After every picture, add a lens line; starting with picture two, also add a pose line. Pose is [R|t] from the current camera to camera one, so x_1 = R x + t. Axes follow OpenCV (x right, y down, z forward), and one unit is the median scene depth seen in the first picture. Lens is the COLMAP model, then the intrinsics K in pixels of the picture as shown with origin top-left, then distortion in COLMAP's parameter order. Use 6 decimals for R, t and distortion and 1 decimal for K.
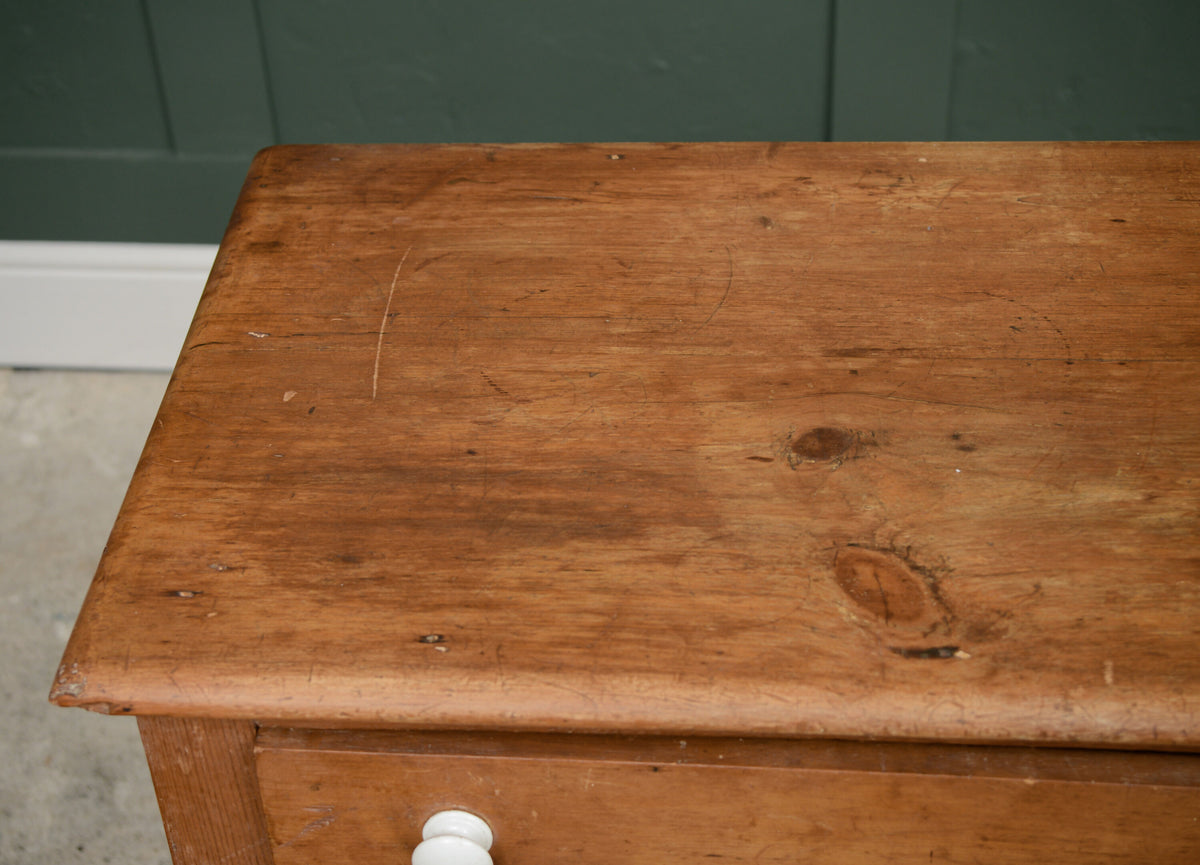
lens RADIAL K [[2006.3, 0, 573.8], [0, 2006.3, 441.1], [0, 0, 1]] dist [0.032639, 0.000000]
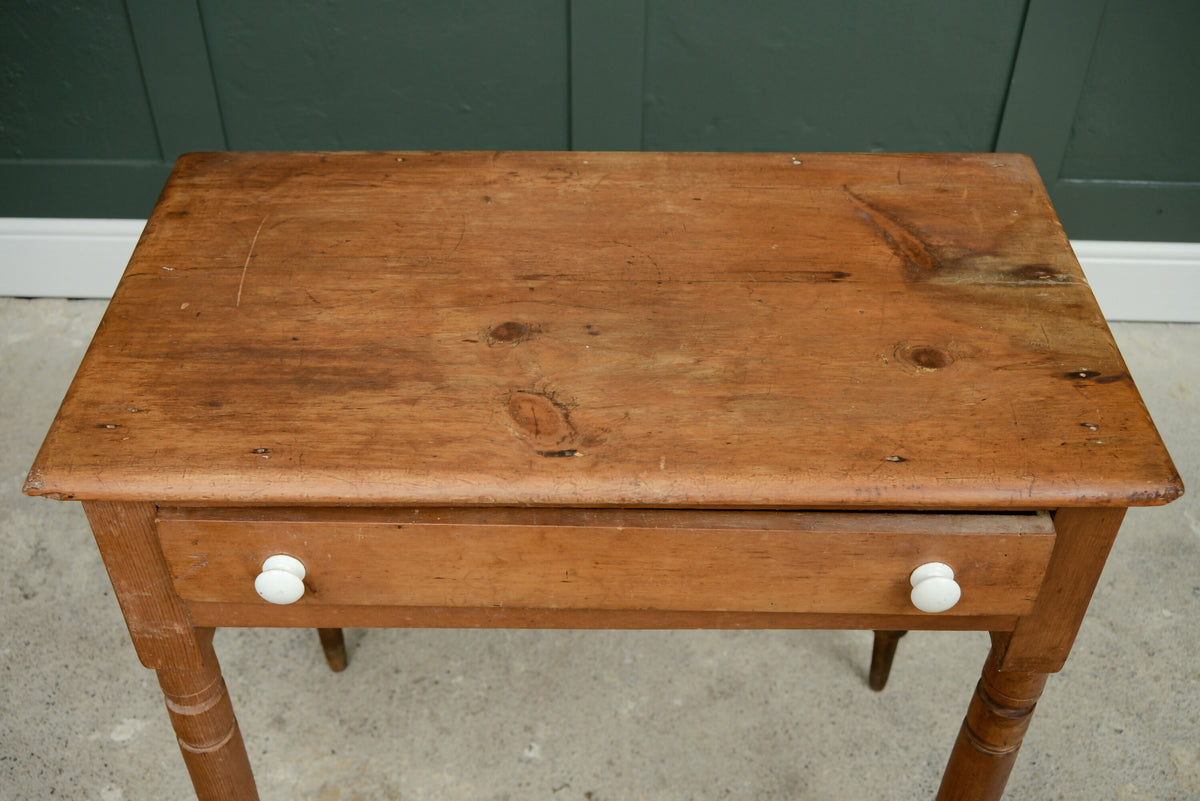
lens RADIAL K [[1240.0, 0, 599.7], [0, 1240.0, 401.9], [0, 0, 1]] dist [-0.046870, 0.000000]
pose [[0.994711, -0.013321, 0.101842, 0.094880], [0.008850, 0.998982, 0.044226, 0.014859], [-0.102328, -0.043091, 0.993817, -0.028952]]
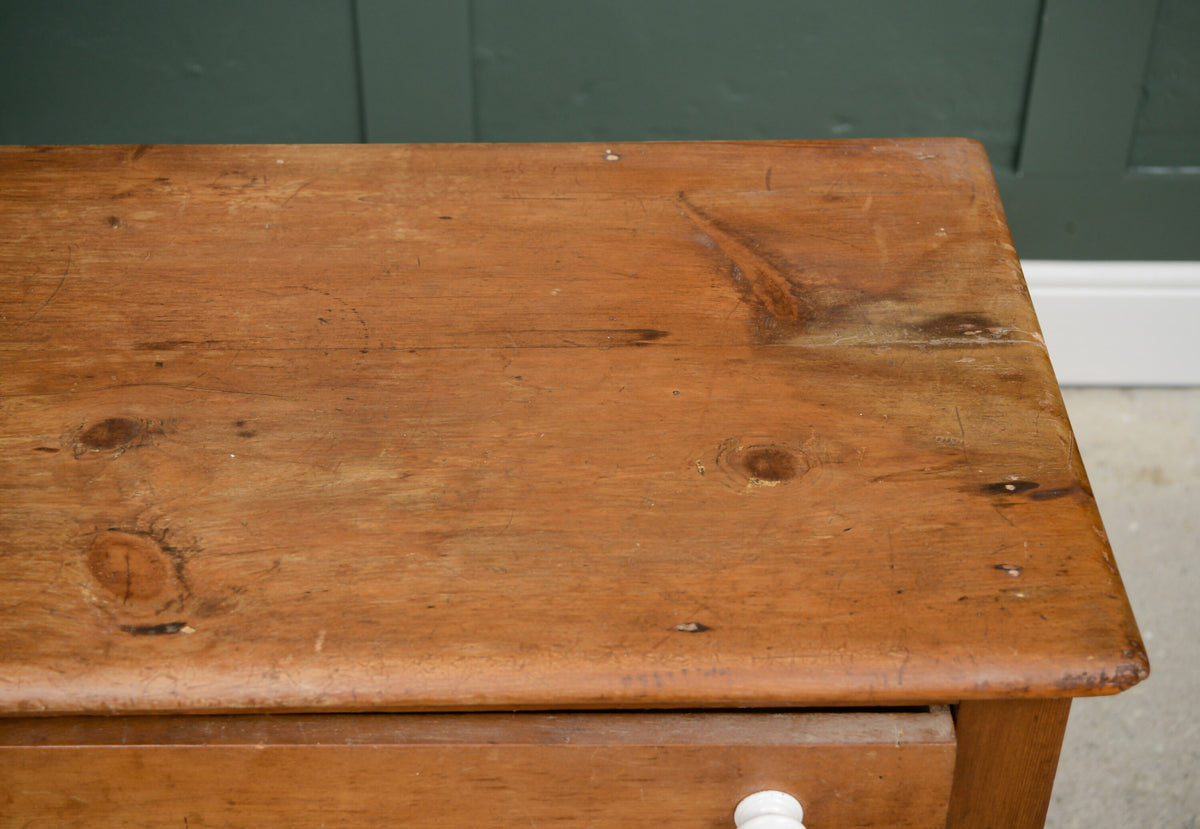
lens RADIAL K [[1945.3, 0, 625.1], [0, 1945.3, 417.6], [0, 0, 1]] dist [0.031304, 0.000000]
pose [[0.990717, -0.023983, 0.133808, 0.257347], [0.024916, 0.999675, -0.005300, 0.005179], [-0.133637, 0.008585, 0.990993, -0.043217]]
